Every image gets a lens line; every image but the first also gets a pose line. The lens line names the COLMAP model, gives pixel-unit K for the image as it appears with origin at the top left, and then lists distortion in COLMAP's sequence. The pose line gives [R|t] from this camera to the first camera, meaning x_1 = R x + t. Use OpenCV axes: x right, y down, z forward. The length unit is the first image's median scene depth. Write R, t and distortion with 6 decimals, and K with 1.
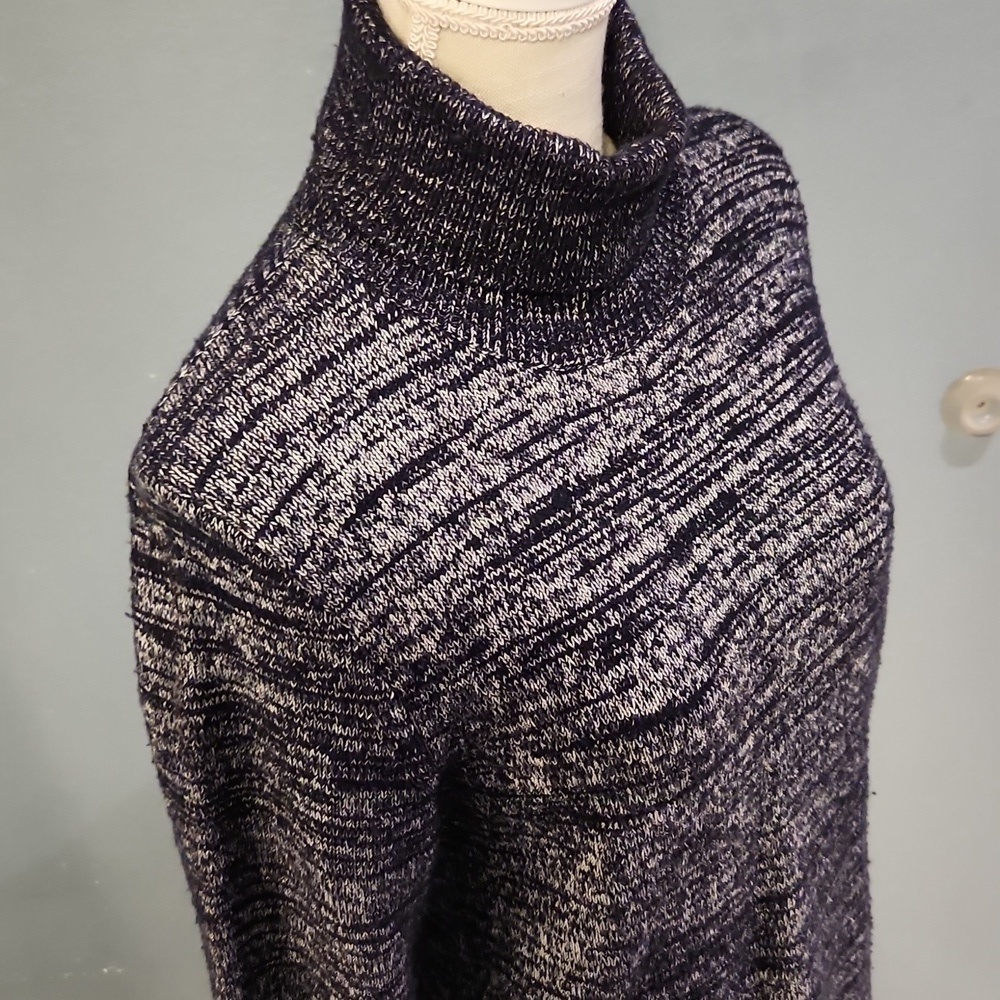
lens RADIAL K [[1632.3, 0, 503.9], [0, 1632.3, 501.5], [0, 0, 1]] dist [0.041163, 0.000000]
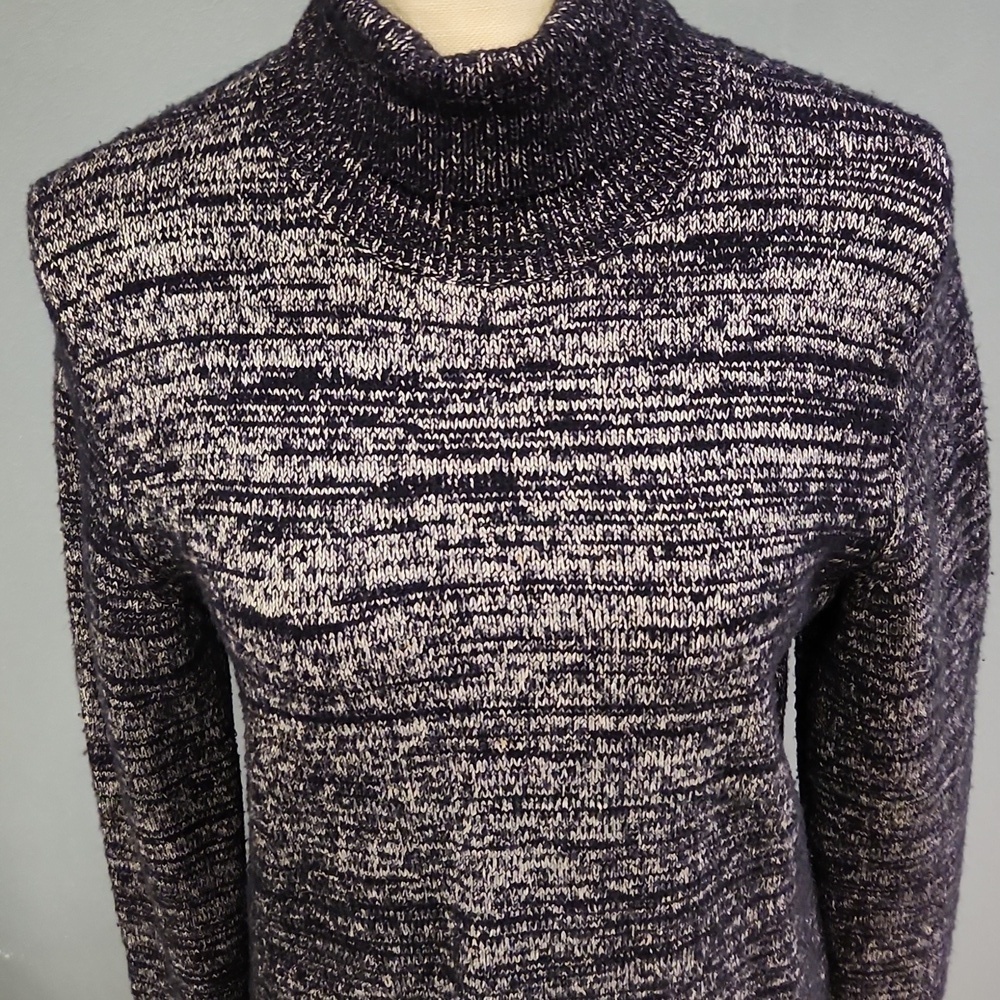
lens RADIAL K [[1632.3, 0, 502.9], [0, 1632.3, 497.7], [0, 0, 1]] dist [0.041163, 0.000000]
pose [[0.646233, 0.474479, -0.597707, 0.710654], [-0.433476, 0.872828, 0.224210, -0.204737], [0.628078, 0.114200, 0.769725, 0.325337]]
